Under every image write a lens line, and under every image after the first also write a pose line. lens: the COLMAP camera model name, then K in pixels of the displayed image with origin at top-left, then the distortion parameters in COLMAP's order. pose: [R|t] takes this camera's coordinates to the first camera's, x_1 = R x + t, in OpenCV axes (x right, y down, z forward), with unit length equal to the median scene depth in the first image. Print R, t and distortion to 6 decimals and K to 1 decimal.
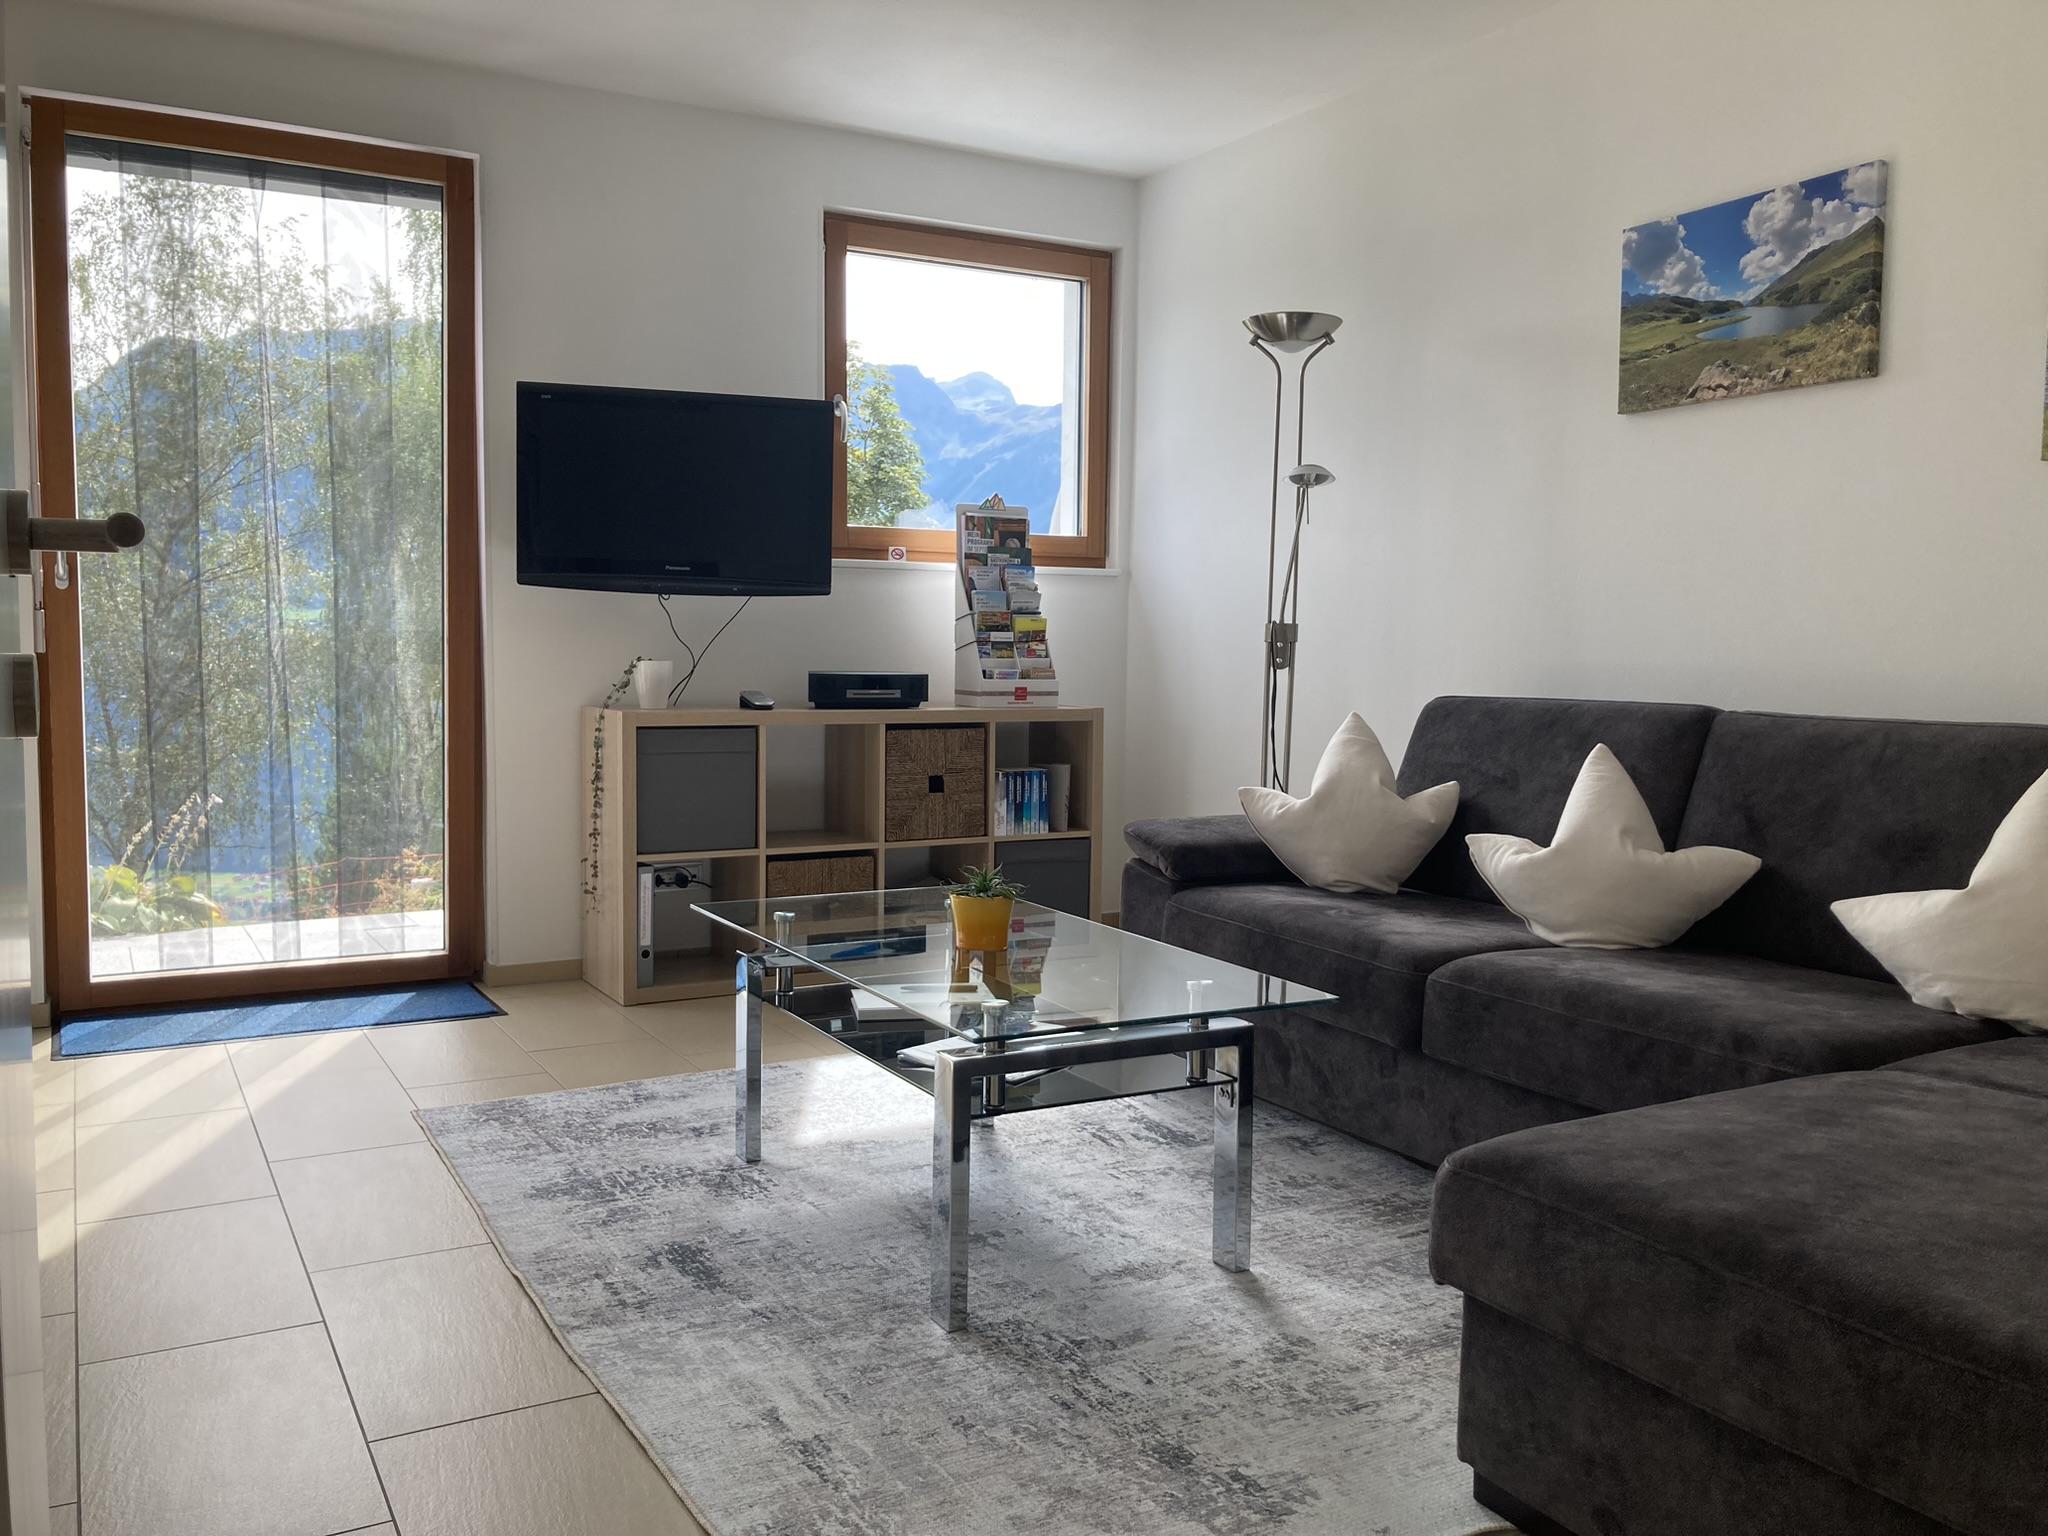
lens RADIAL K [[1690.1, 0, 1016.2], [0, 1690.1, 747.3], [0, 0, 1]] dist [0.000448, 0.045945]
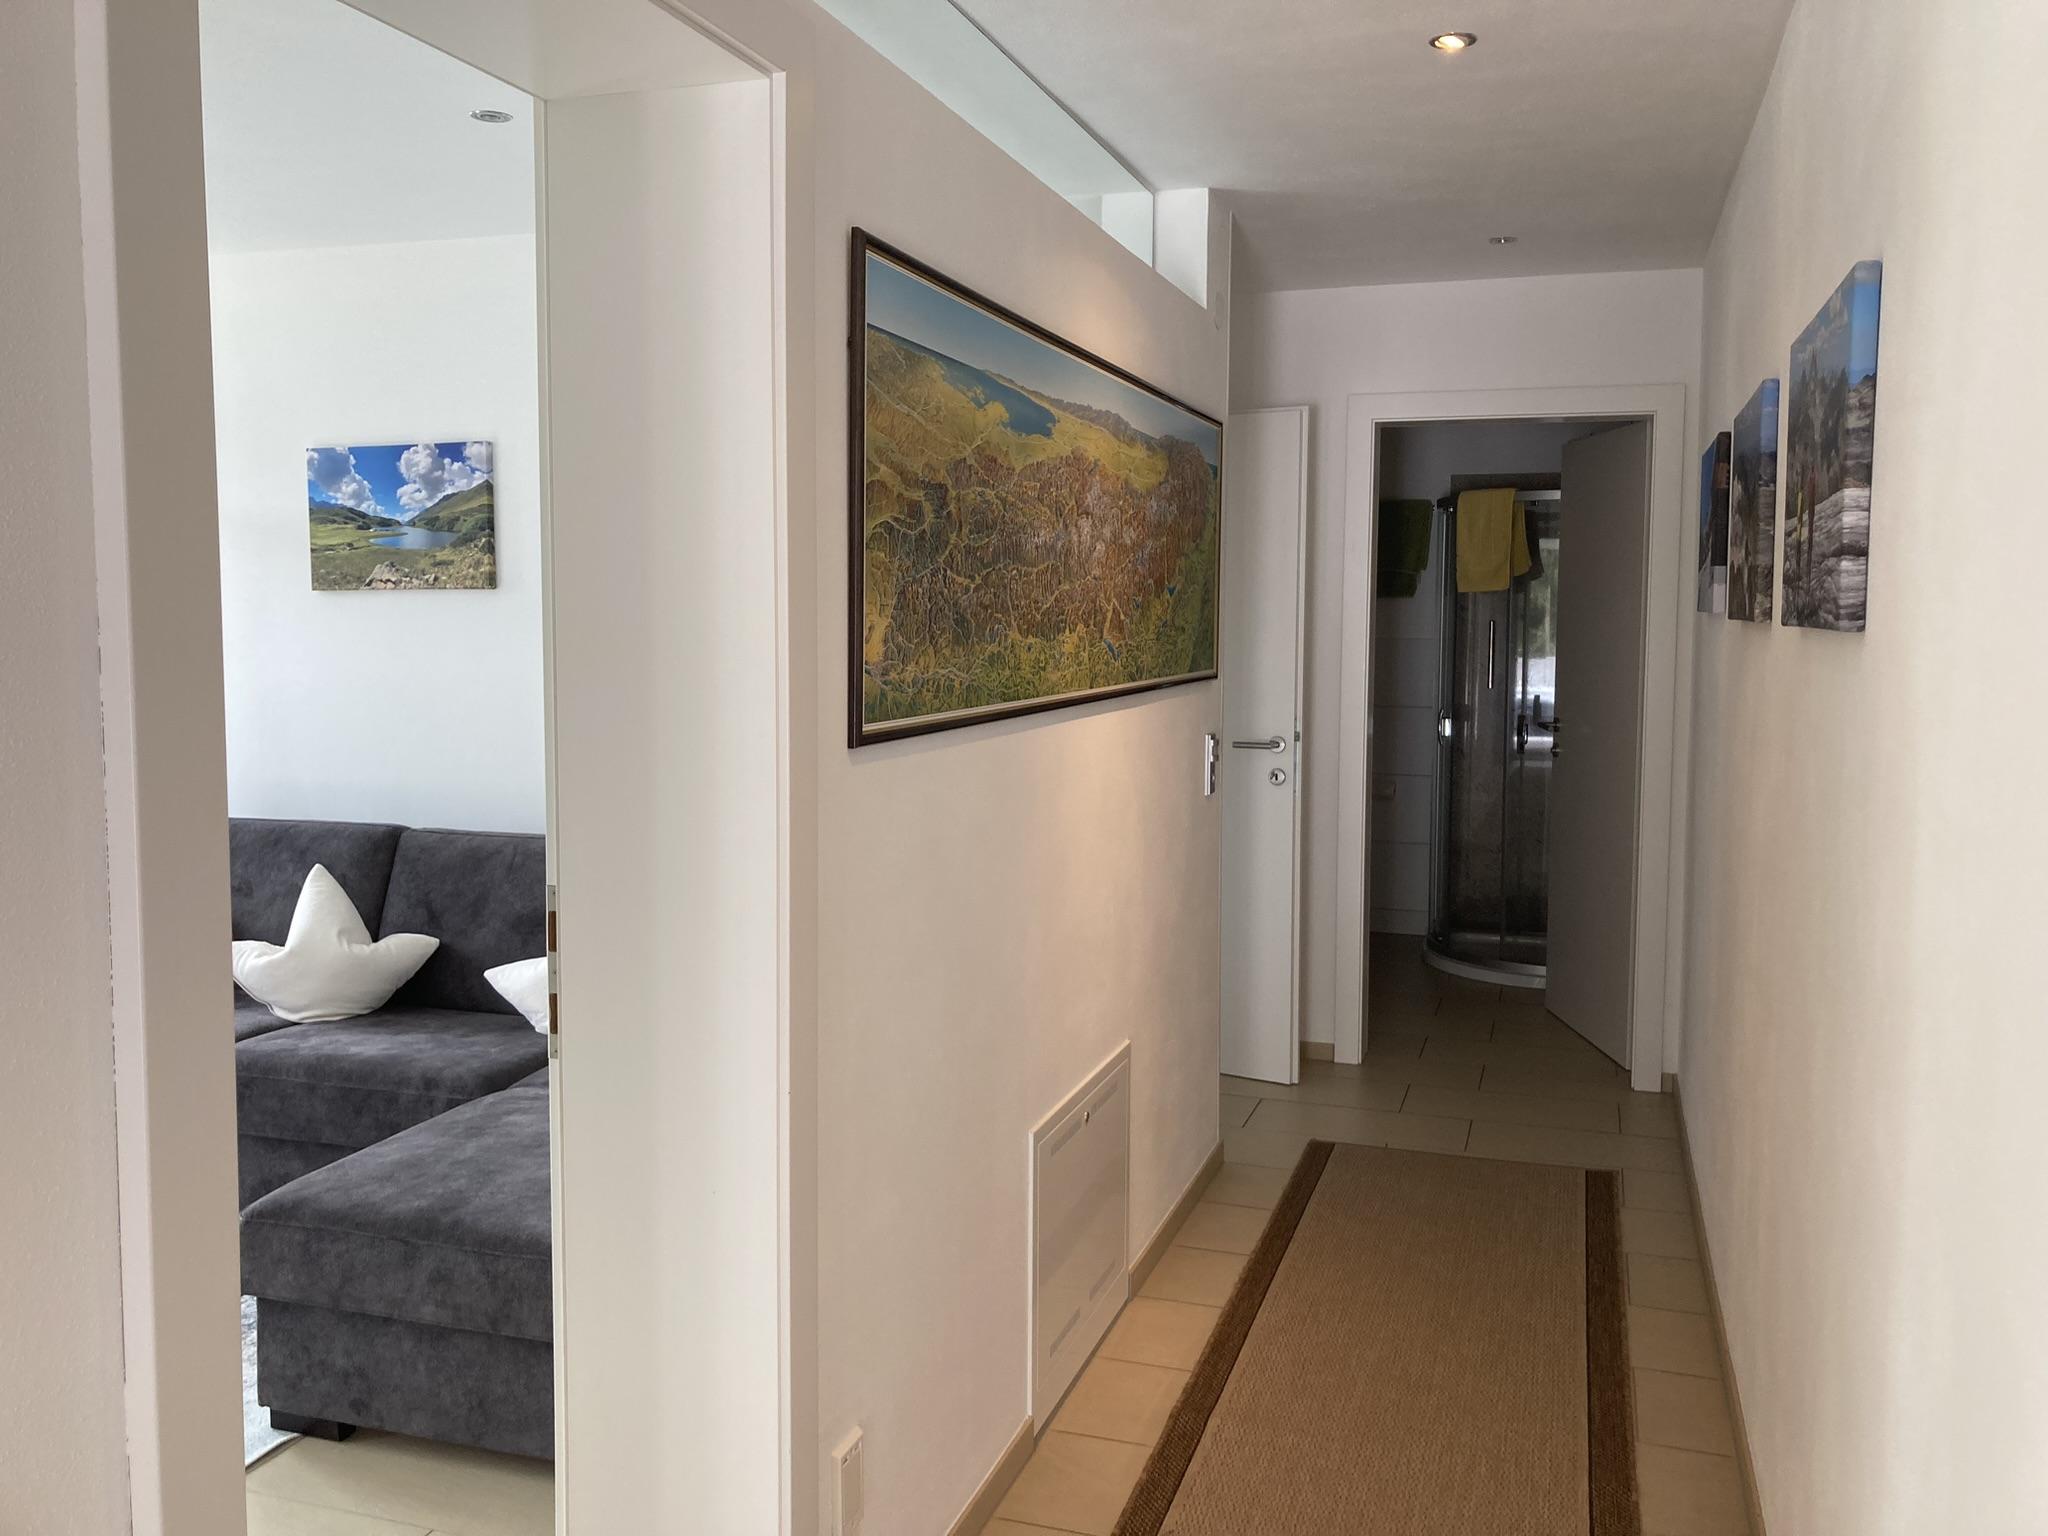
lens RADIAL K [[1690.1, 0, 1016.2], [0, 1690.1, 747.3], [0, 0, 1]] dist [0.000448, 0.045945]
pose [[0.741548, -0.063809, 0.667859, -0.149424], [0.050718, 0.997950, 0.039033, -0.135180], [-0.668980, 0.004928, 0.743264, -0.409280]]
